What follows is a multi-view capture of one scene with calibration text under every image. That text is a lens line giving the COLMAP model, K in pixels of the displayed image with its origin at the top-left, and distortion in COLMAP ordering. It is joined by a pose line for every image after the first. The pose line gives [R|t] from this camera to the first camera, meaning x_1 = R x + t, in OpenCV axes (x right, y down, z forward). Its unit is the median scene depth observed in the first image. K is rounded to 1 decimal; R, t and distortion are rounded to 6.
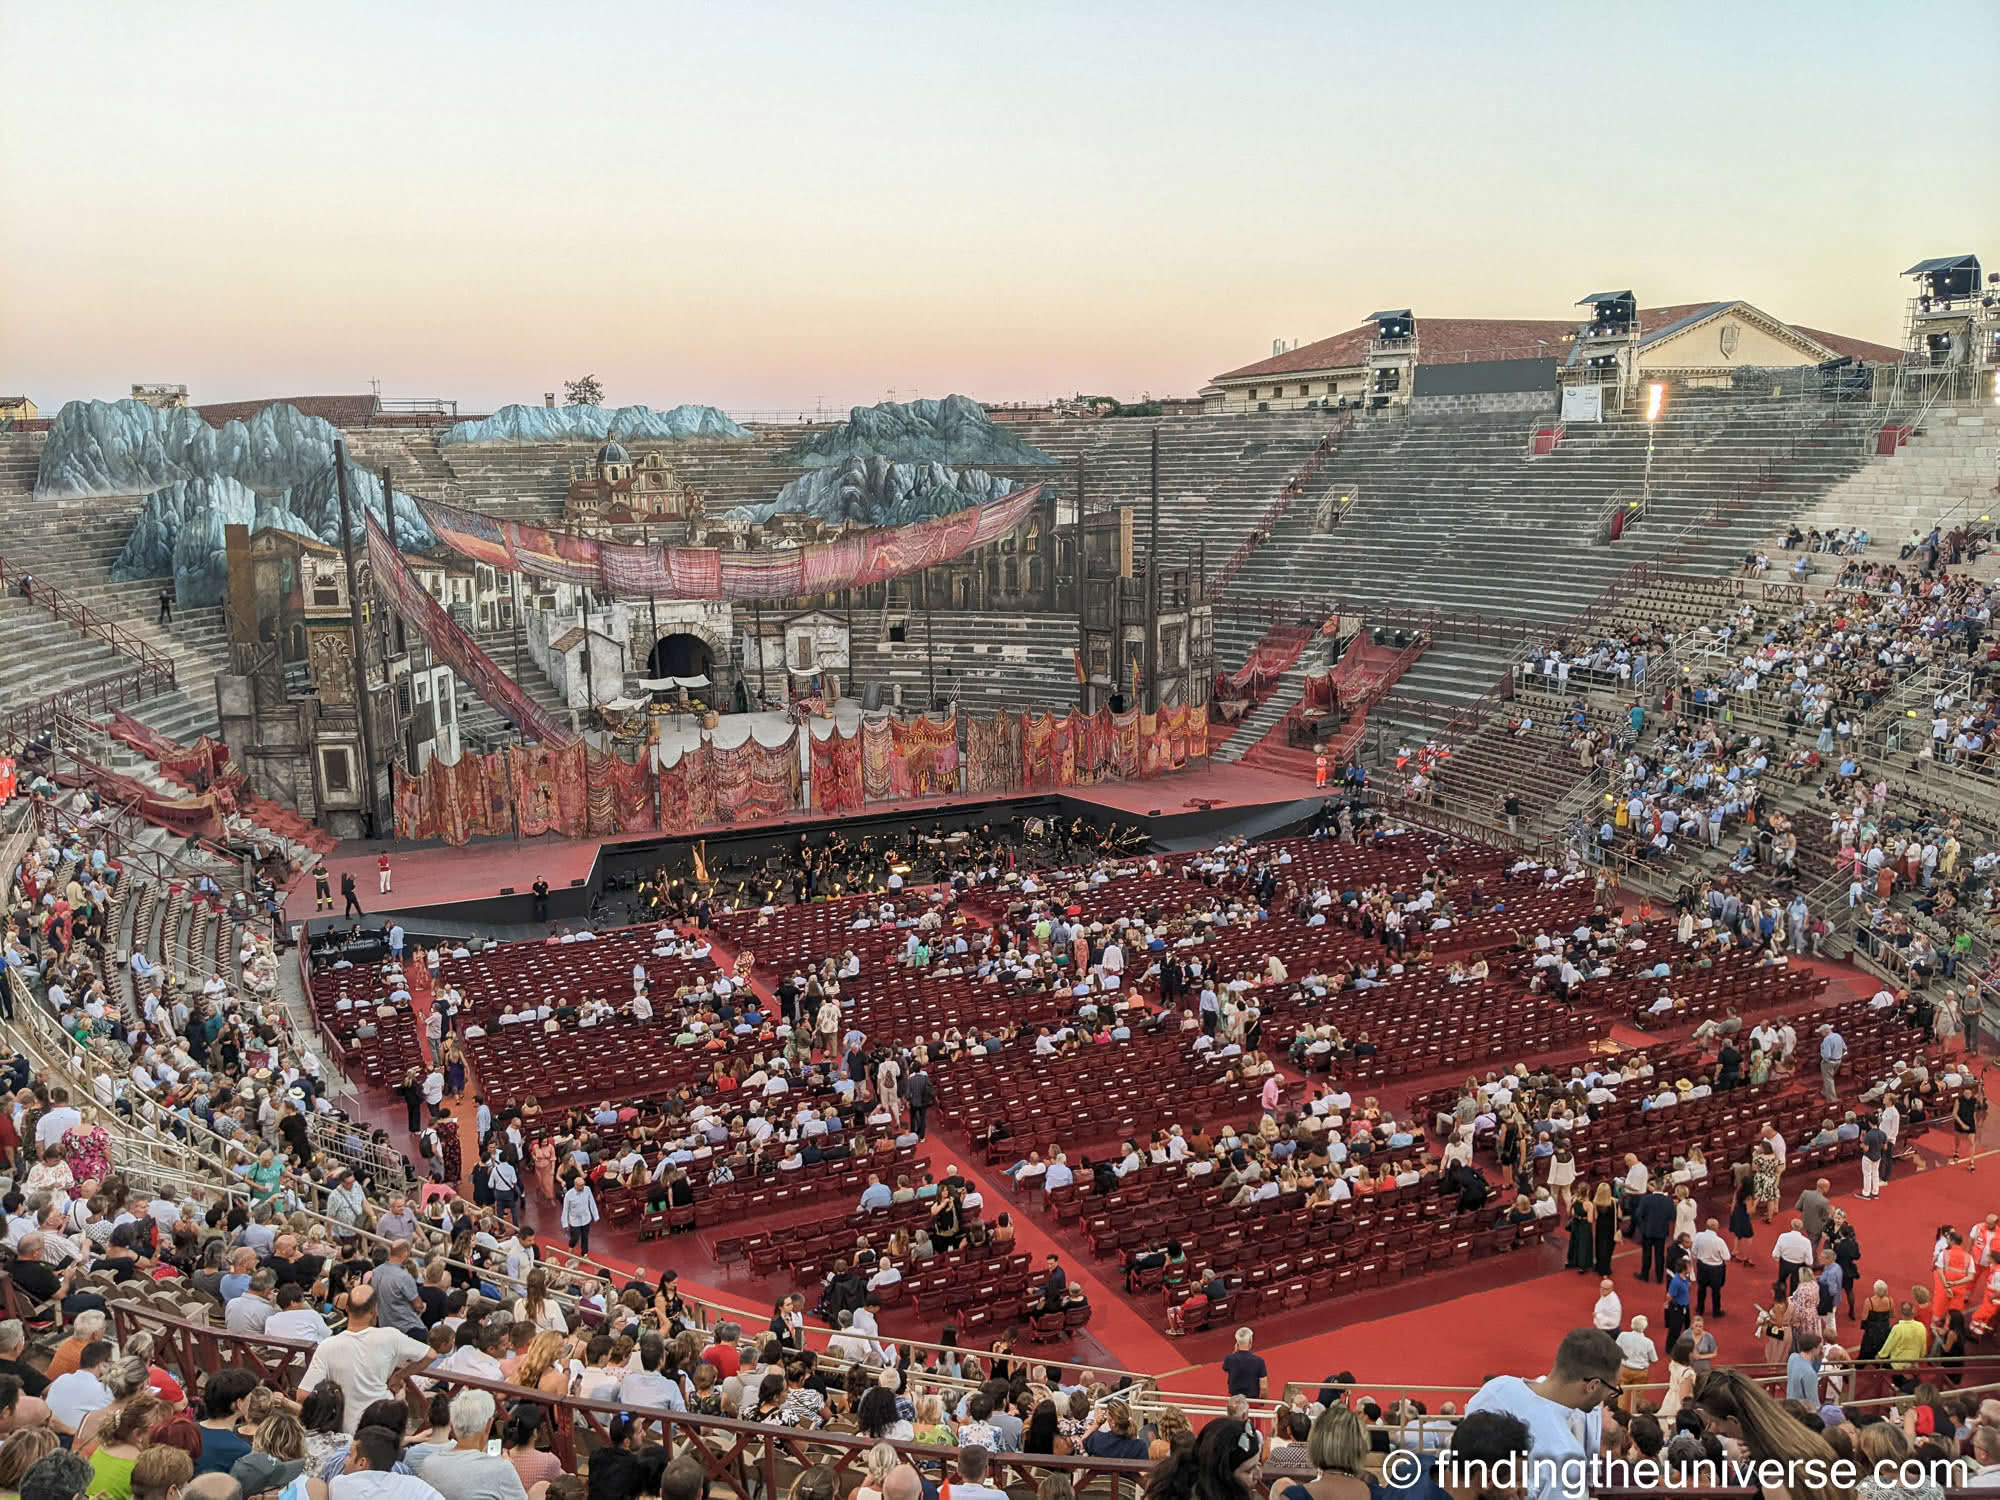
lens RADIAL K [[2098.5, 0, 1000.0], [0, 2098.5, 750.0], [0, 0, 1]] dist [0.194543, -0.514540]
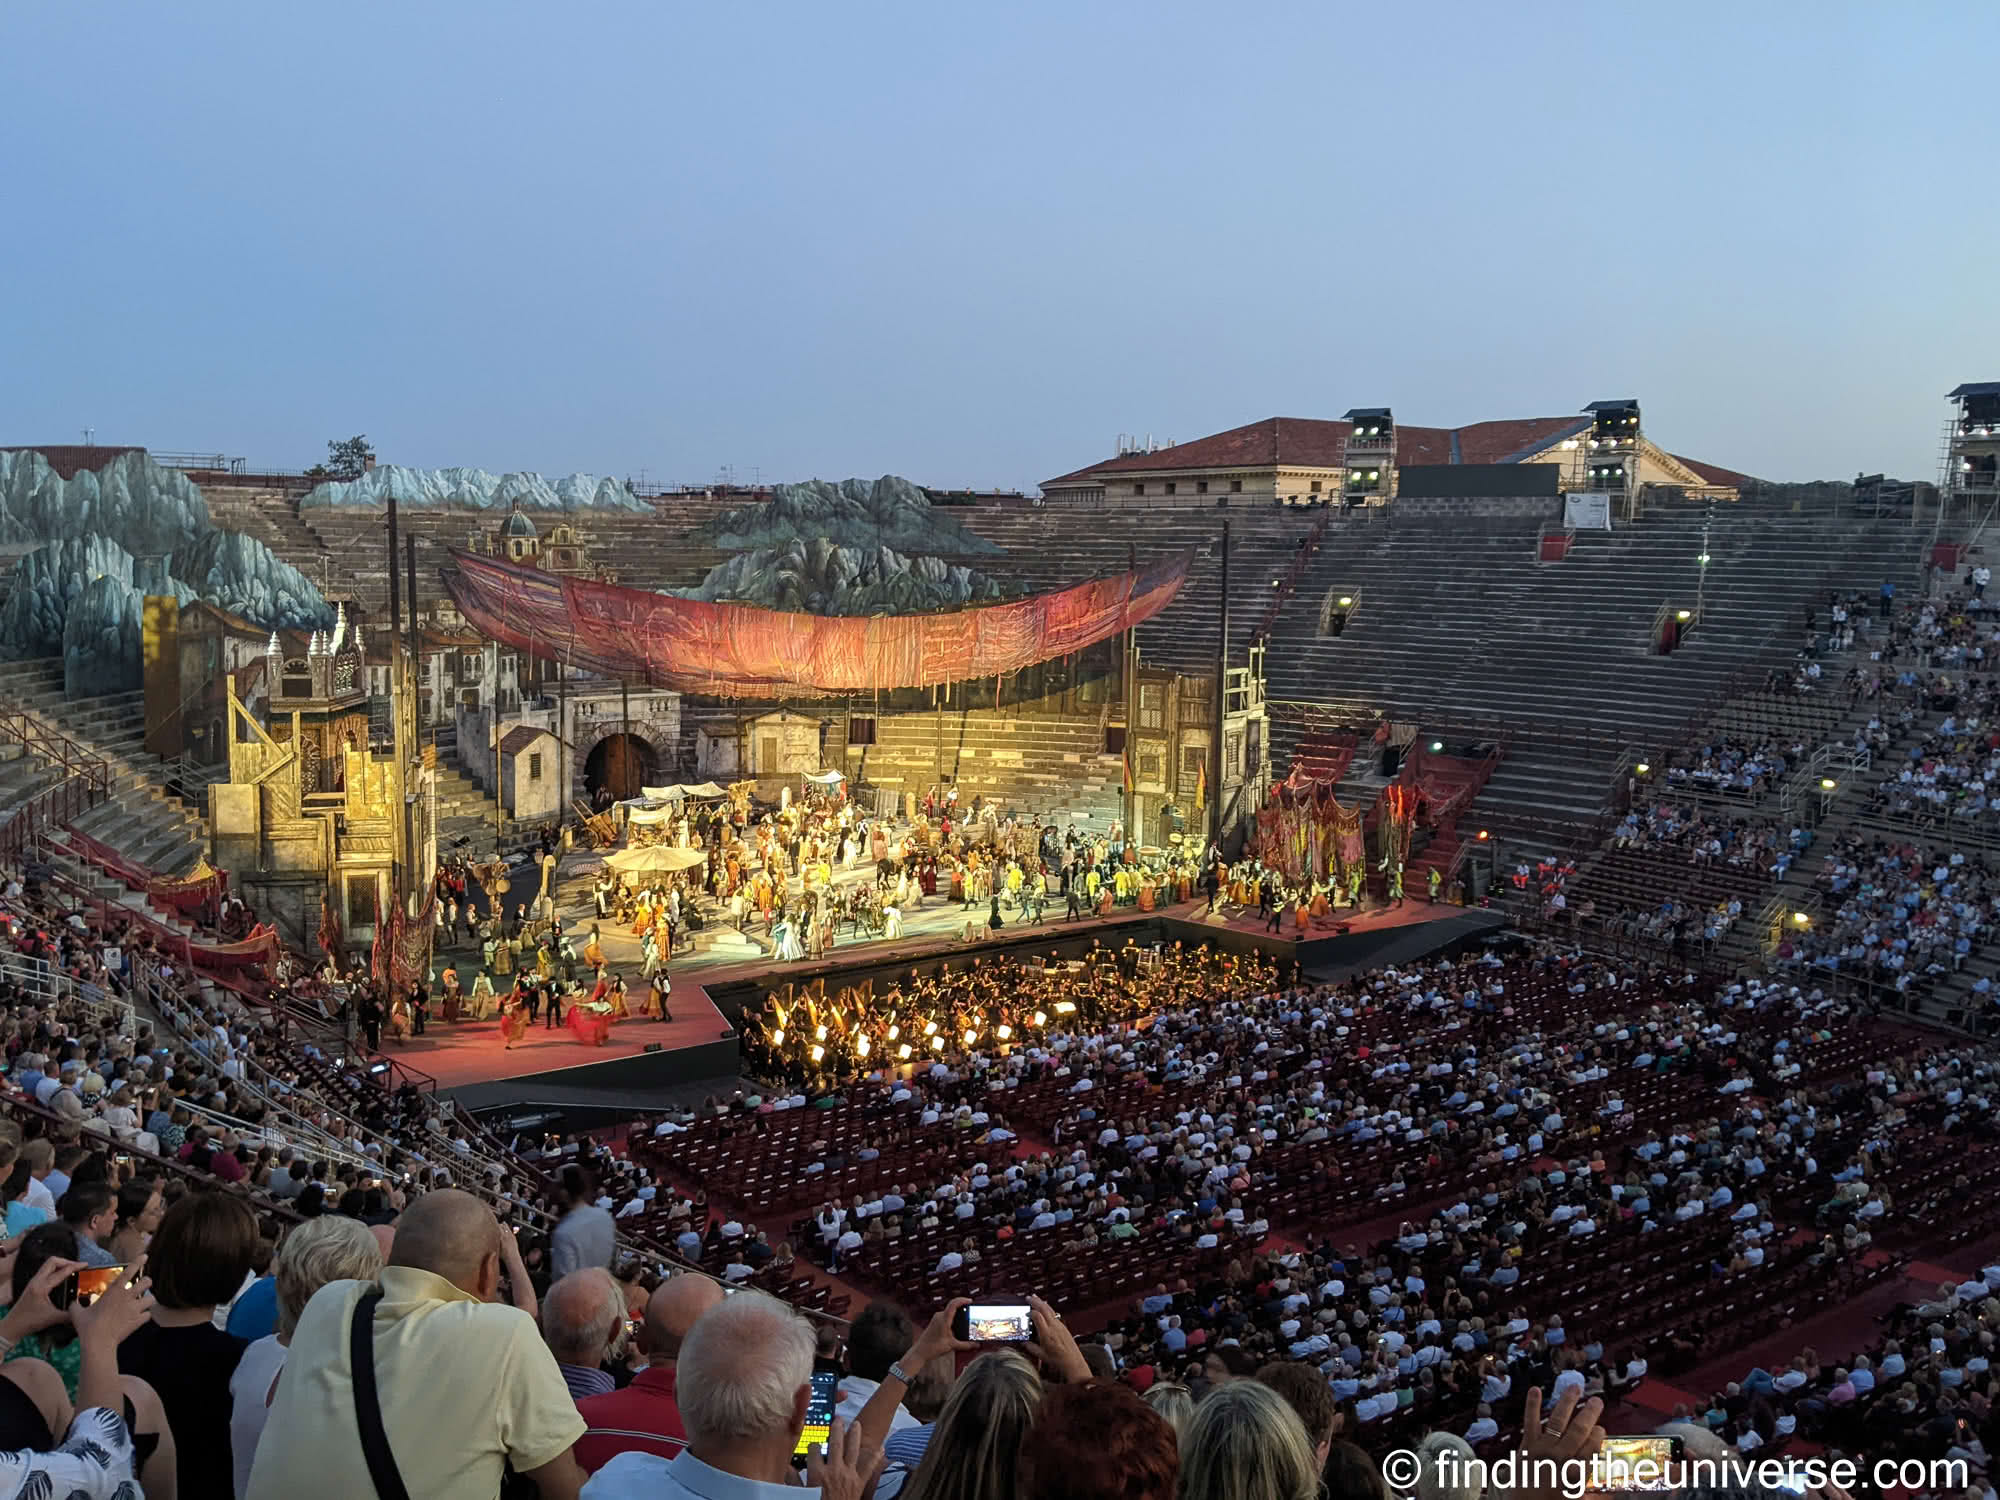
lens RADIAL K [[2098.5, 0, 1000.0], [0, 2098.5, 750.0], [0, 0, 1]] dist [0.194543, -0.514540]
pose [[0.965235, 0.008337, 0.261252, -0.234344], [0.003846, 0.998930, -0.046088, -0.007749], [-0.261356, 0.045490, 0.964170, 0.122910]]
